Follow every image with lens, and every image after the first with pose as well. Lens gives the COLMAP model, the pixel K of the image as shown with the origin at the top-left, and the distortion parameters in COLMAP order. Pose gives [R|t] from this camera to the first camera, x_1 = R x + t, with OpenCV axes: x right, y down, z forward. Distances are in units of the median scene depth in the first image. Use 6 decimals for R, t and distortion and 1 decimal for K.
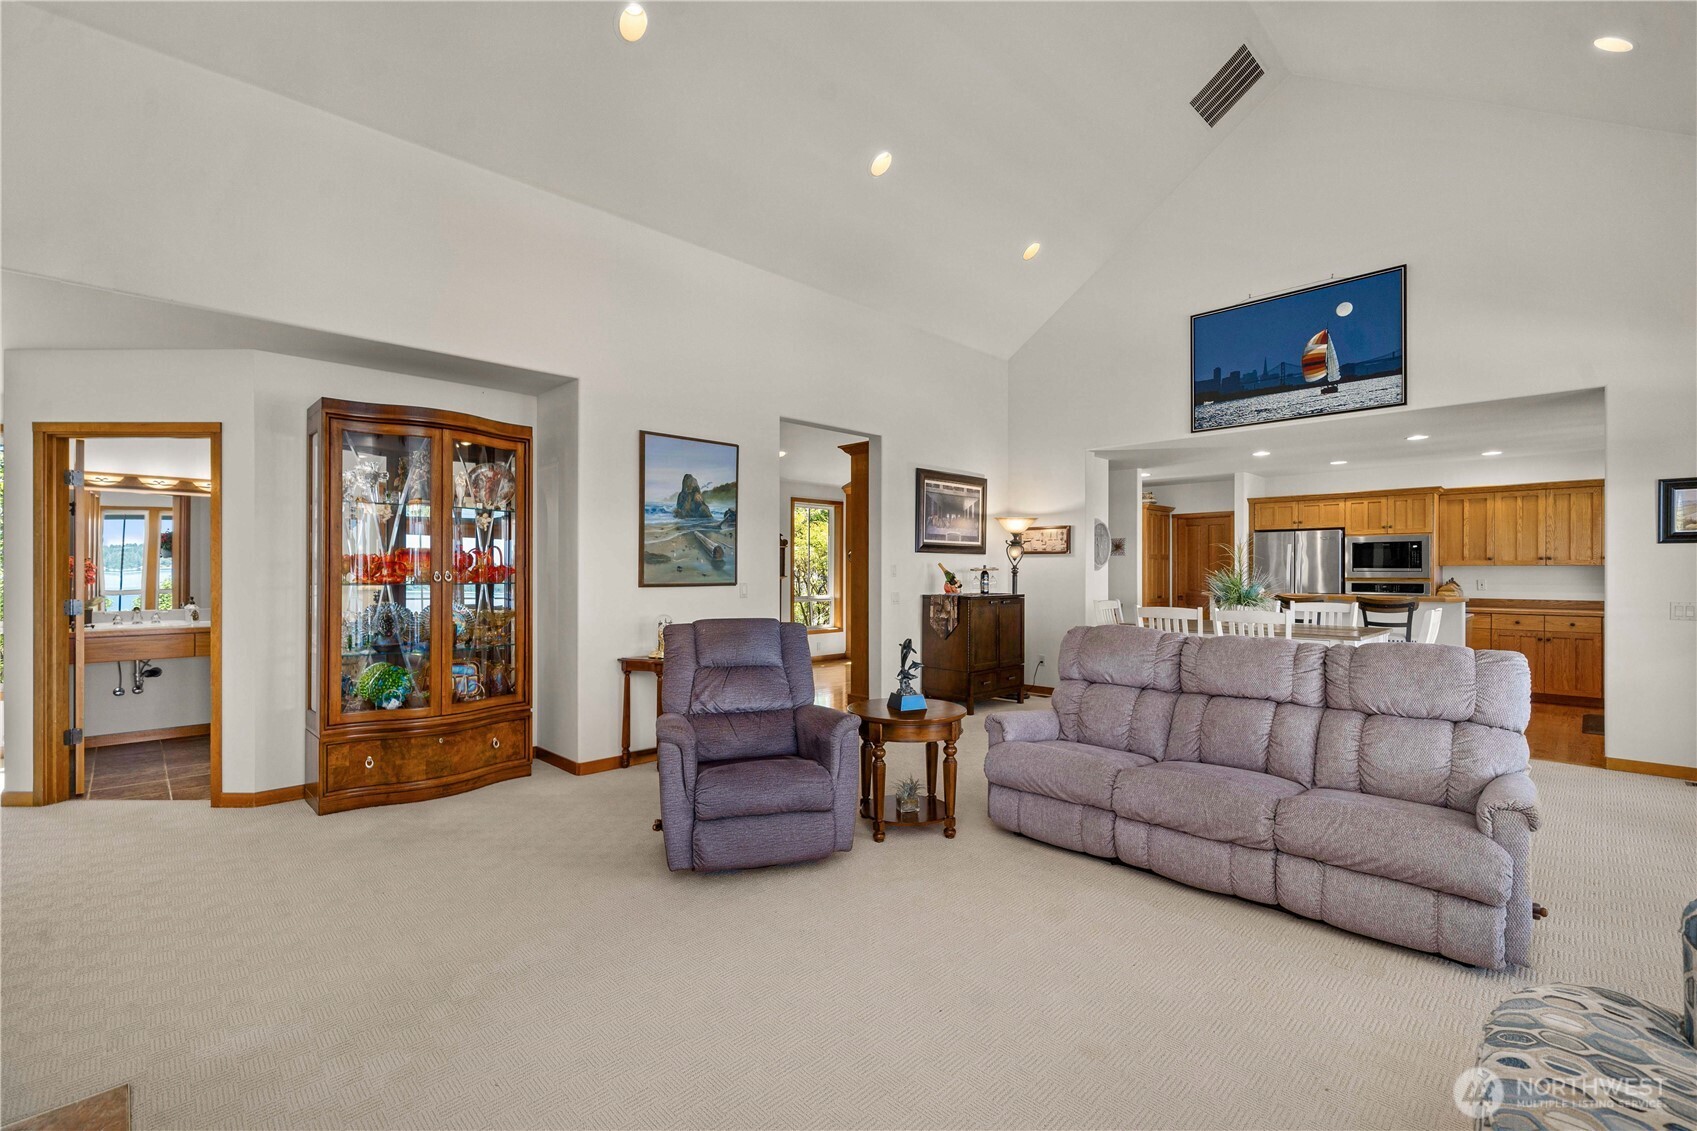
lens RADIAL K [[736.4, 0, 848.5], [0, 736.4, 565.5], [0, 0, 1]] dist [0.000784, -0.000337]
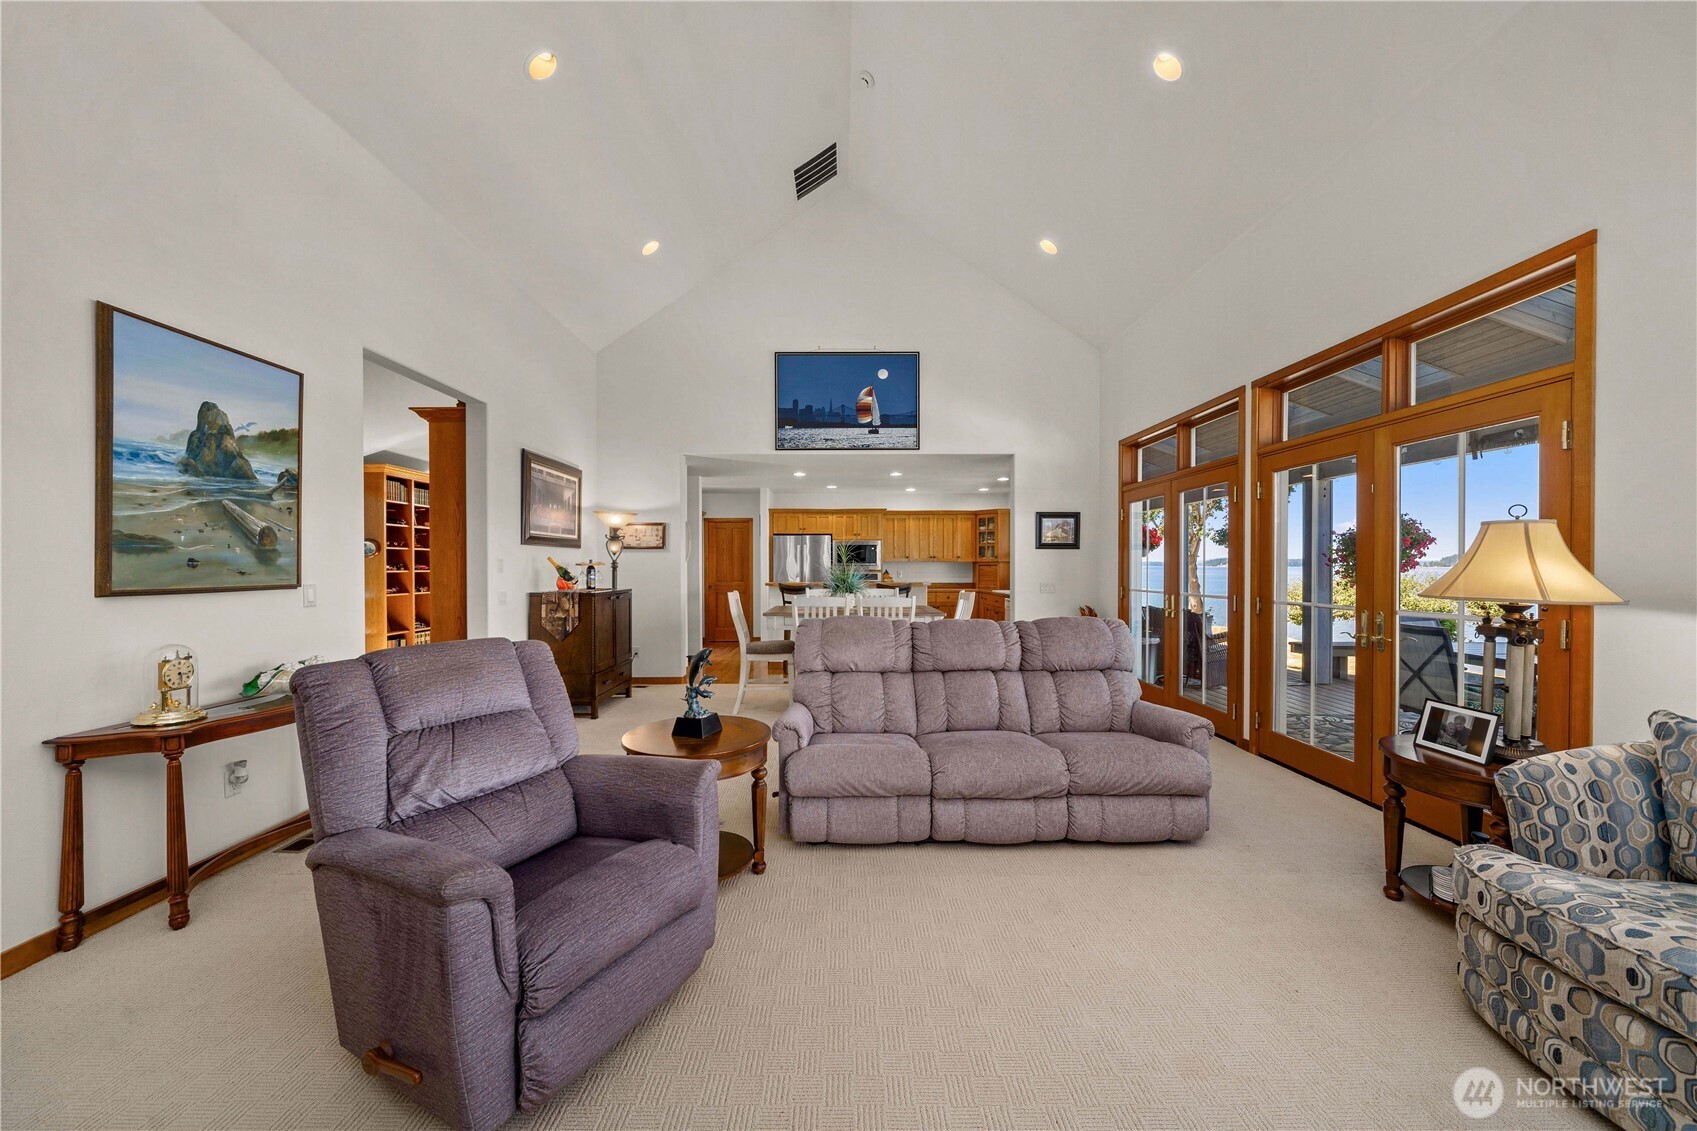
lens RADIAL K [[604.6, 0, 843.6], [0, 604.6, 567.5], [0, 0, 1]] dist [-0.003302, -0.000258]
pose [[0.701562, -0.003776, 0.712599, -0.187684], [-0.003779, 0.999952, 0.009018, 0.001879], [-0.712599, -0.009020, 0.701514, 0.272721]]
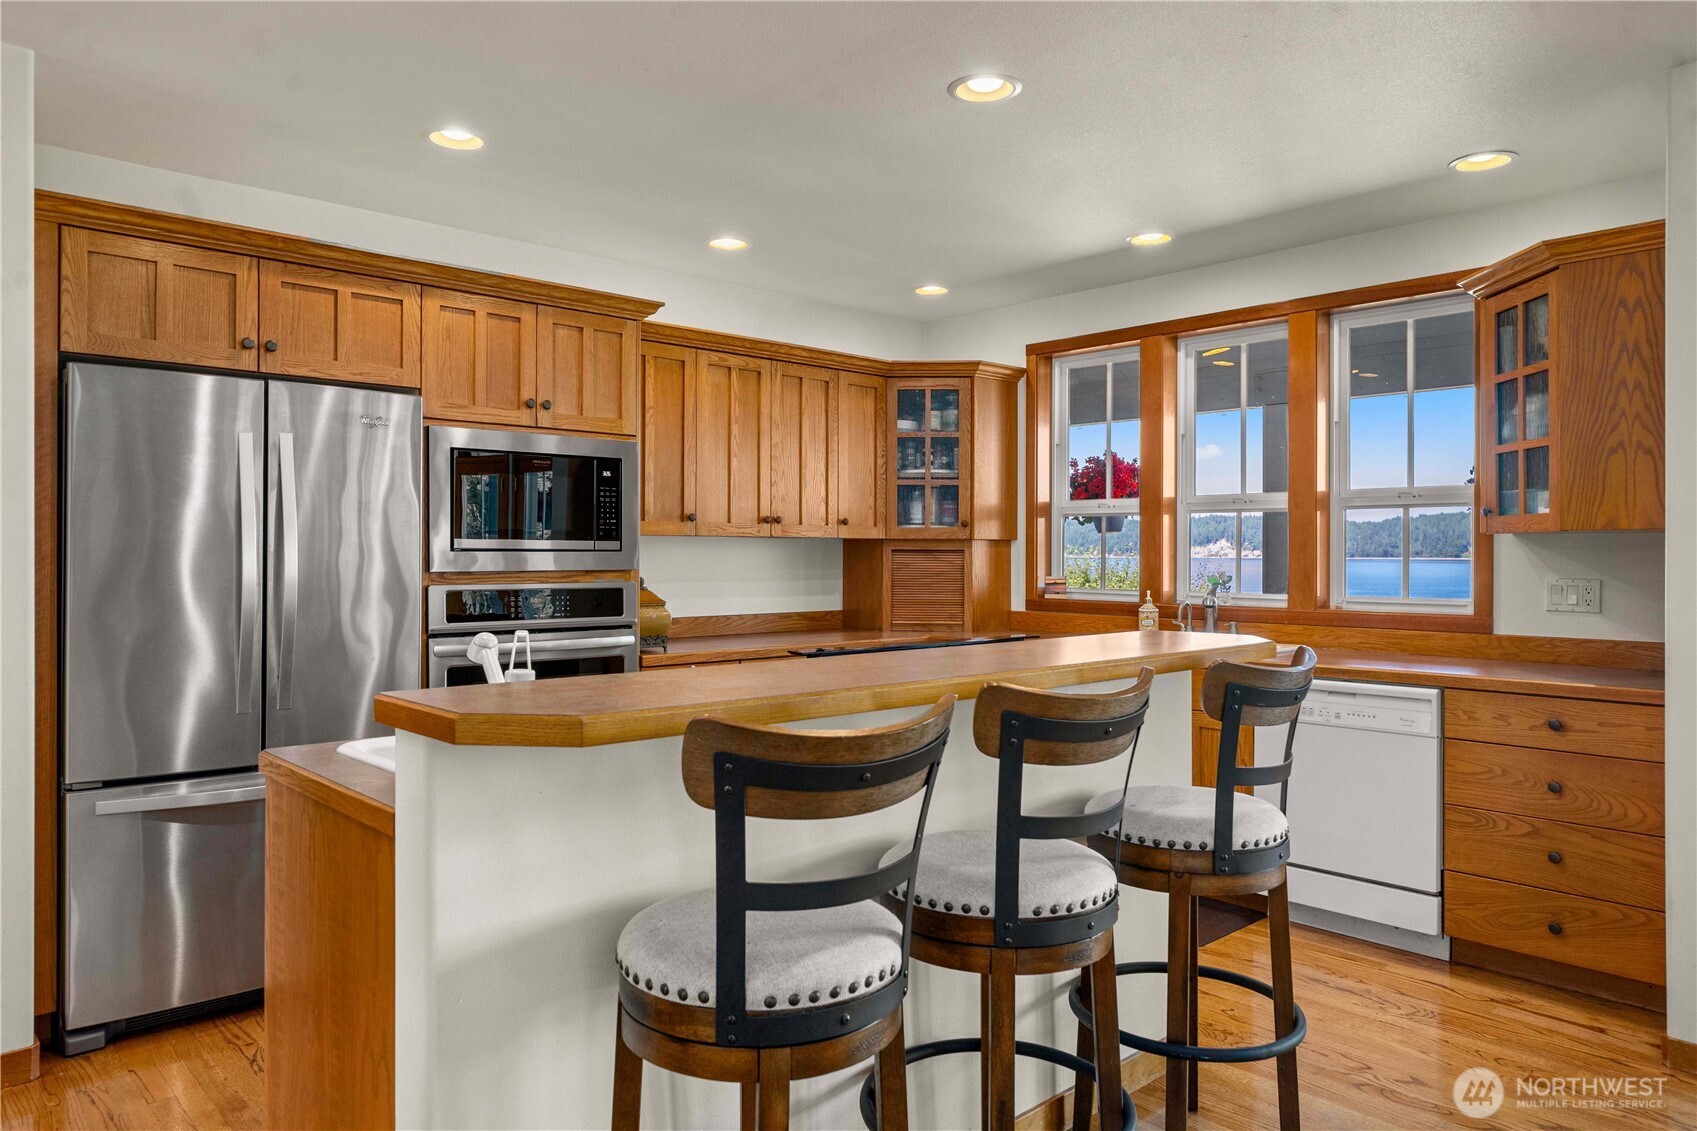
lens RADIAL K [[1110.2, 0, 850.3], [0, 1110.2, 539.8], [0, 0, 1]] dist [-0.007383, -0.004407]
pose [[0.036321, 0.009454, 0.999295, 0.400231], [-0.007768, 0.999928, -0.009177, 0.010095], [-0.999310, -0.007429, 0.036392, 1.234262]]
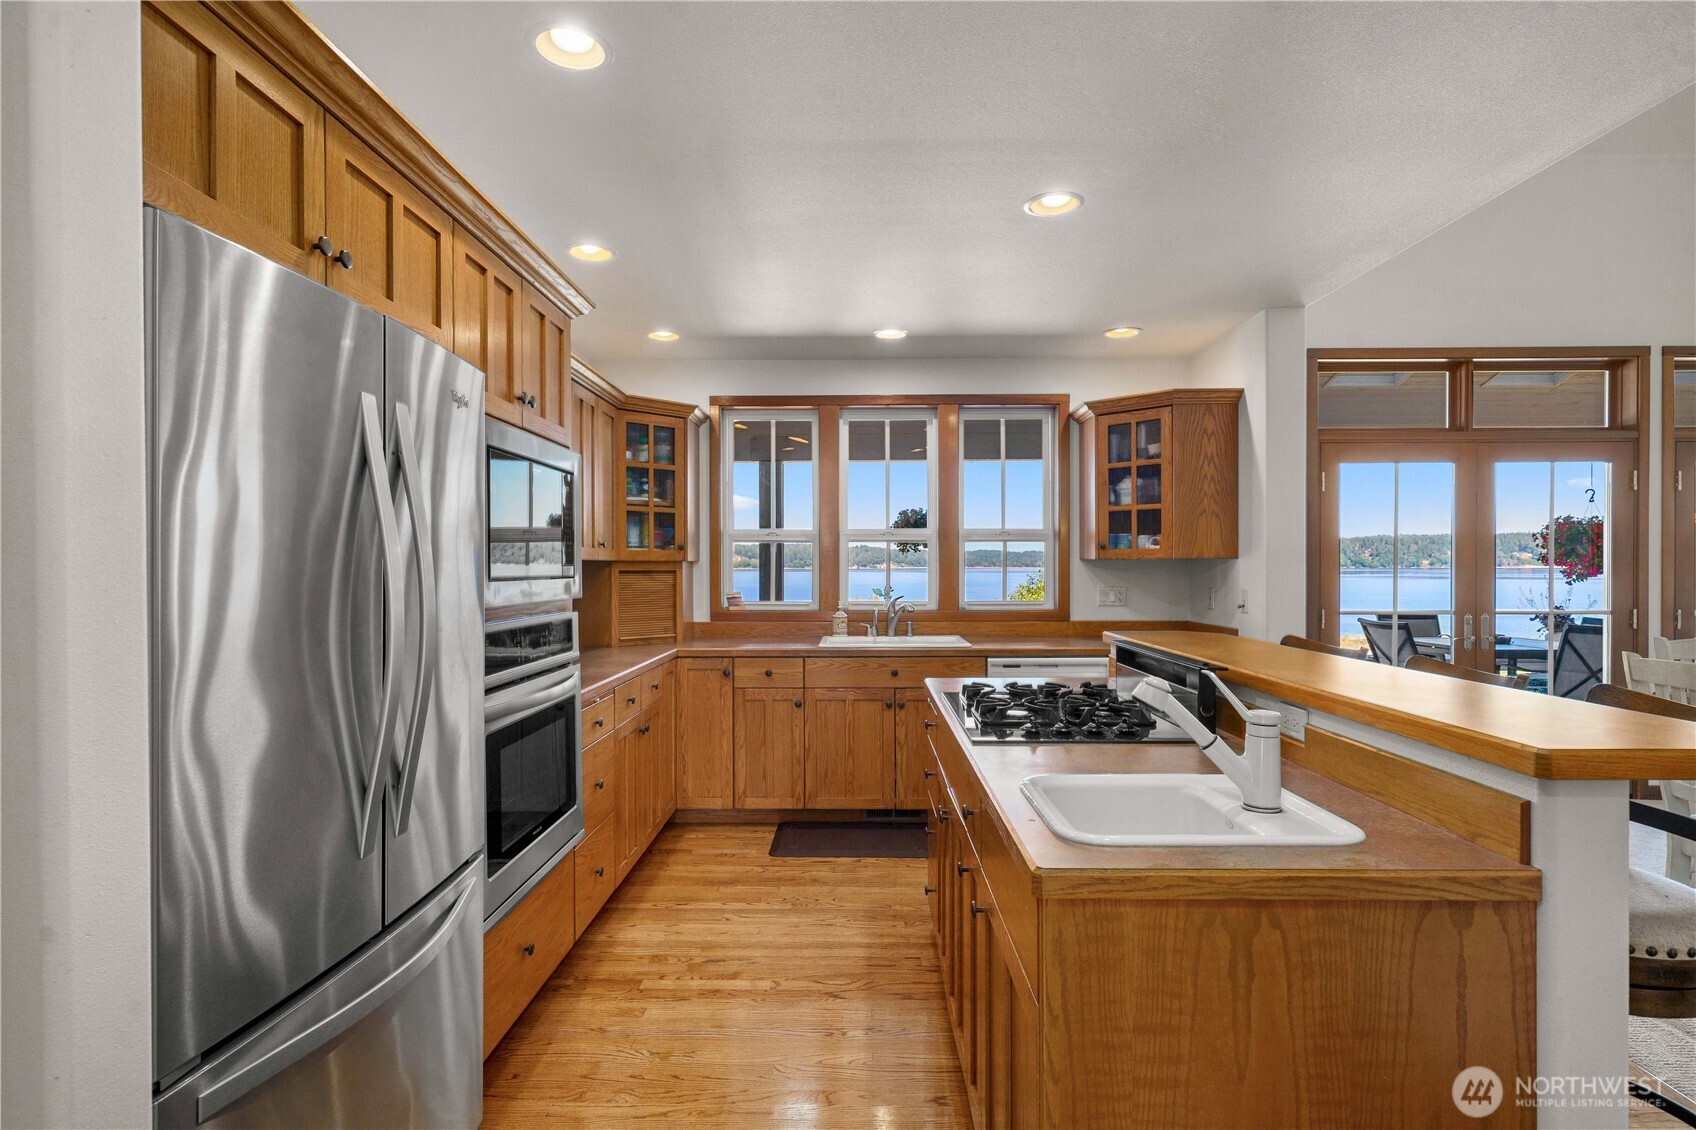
lens RADIAL K [[846.3, 0, 847.6], [0, 846.3, 557.9], [0, 0, 1]] dist [0.001909, 0.001258]
pose [[-0.701083, 0.004232, 0.713068, 0.652163], [-0.003157, 0.999954, -0.009039, 0.003960], [-0.713073, -0.008588, -0.701037, 1.624842]]
